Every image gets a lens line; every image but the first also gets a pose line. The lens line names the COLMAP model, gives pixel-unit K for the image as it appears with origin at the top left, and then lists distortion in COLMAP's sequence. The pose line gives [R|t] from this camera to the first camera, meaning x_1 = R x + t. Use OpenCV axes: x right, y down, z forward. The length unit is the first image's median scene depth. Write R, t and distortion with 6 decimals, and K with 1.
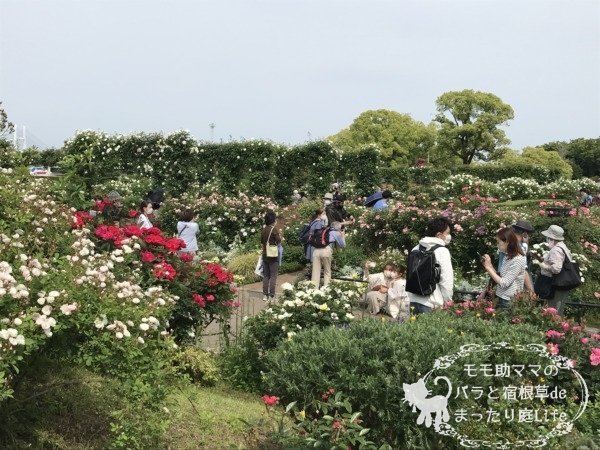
lens RADIAL K [[681.0, 0, 300.1], [0, 681.0, 225.5], [0, 0, 1]] dist [0.001036, 0.000000]
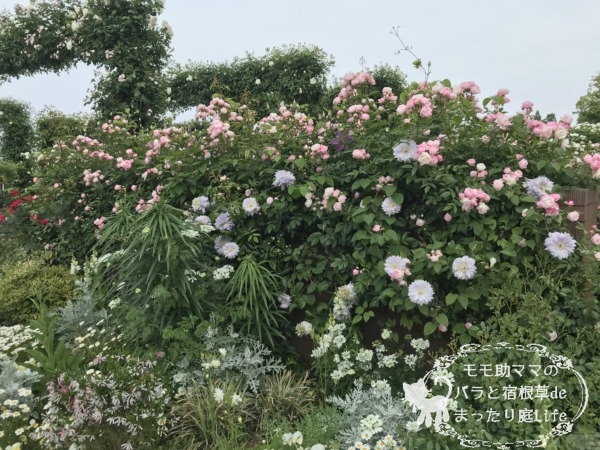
lens RADIAL K [[490.9, 0, 299.5], [0, 490.9, 223.8], [0, 0, 1]] dist [0.003356, 0.000741]
pose [[0.998508, -0.033031, 0.043493, -0.109904], [0.030914, 0.998346, 0.048483, -0.010073], [-0.045023, -0.047066, 0.997877, 0.849778]]
